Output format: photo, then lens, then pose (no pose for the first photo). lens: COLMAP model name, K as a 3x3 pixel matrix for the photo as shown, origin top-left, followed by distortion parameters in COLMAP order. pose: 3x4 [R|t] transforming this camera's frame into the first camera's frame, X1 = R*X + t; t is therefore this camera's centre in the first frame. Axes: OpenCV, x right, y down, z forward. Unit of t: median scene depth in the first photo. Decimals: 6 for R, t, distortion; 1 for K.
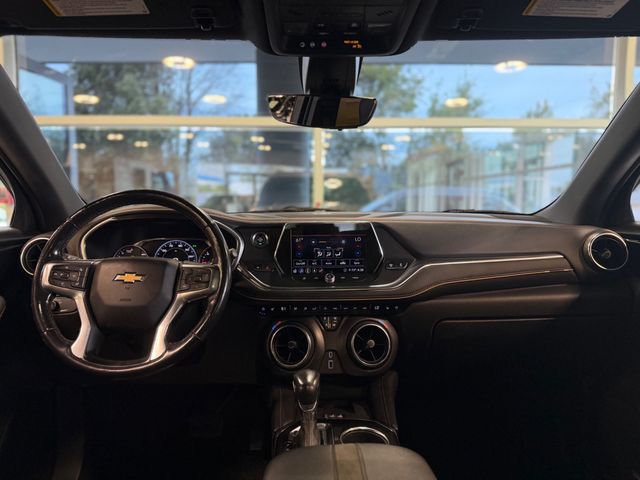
lens RADIAL K [[437.6, 0, 317.6], [0, 437.6, 243.1], [0, 0, 1]] dist [0.006486, -0.002487]
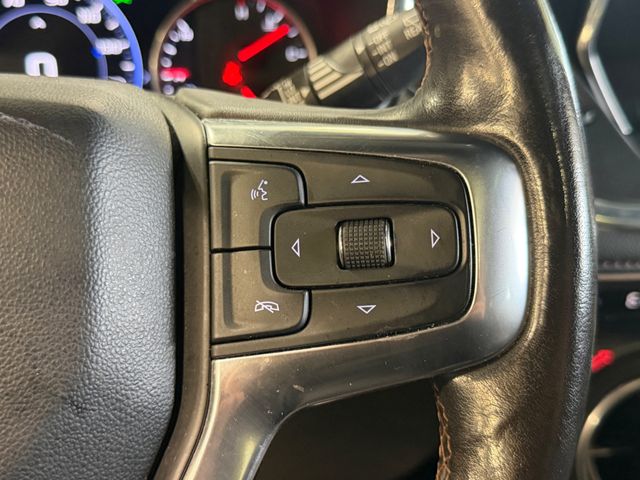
lens RADIAL K [[712.8, 0, 319.7], [0, 712.8, 238.4], [0, 0, 1]] dist [0.119524, 0.003674]
pose [[0.988599, -0.055520, 0.139964, -0.277497], [0.009837, 0.951367, 0.307901, 0.012325], [-0.150252, -0.303014, 0.941067, 0.701255]]
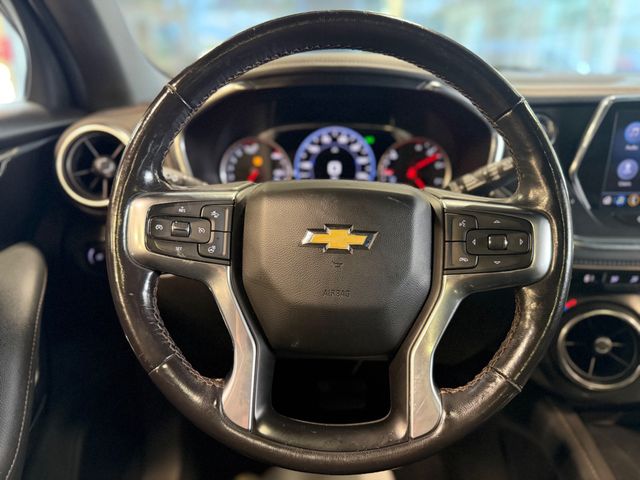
lens RADIAL K [[437.6, 0, 317.6], [0, 437.6, 243.1], [0, 0, 1]] dist [0.006486, -0.002487]
pose [[0.999712, 0.015562, -0.018263, -0.382552], [-0.009535, 0.956128, 0.292794, -0.033312], [0.022018, -0.292535, 0.956001, 0.522332]]
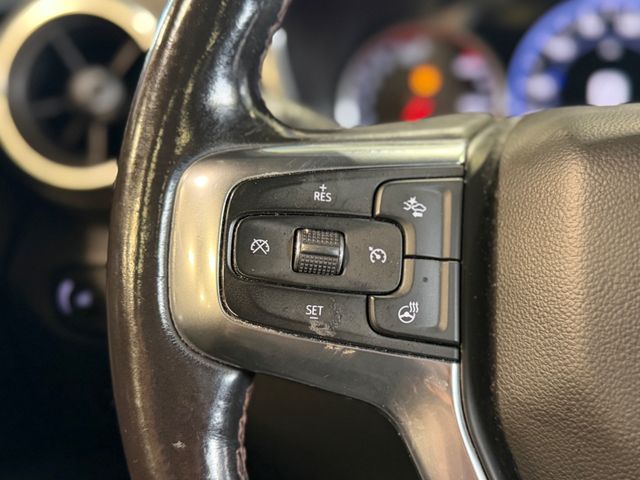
lens RADIAL K [[712.8, 0, 319.7], [0, 712.8, 238.4], [0, 0, 1]] dist [0.119524, 0.003674]
pose [[0.987525, 0.022841, -0.155797, -0.472695], [0.022945, 0.957988, 0.285889, 0.002584], [0.155782, -0.285897, 0.945513, 0.683920]]
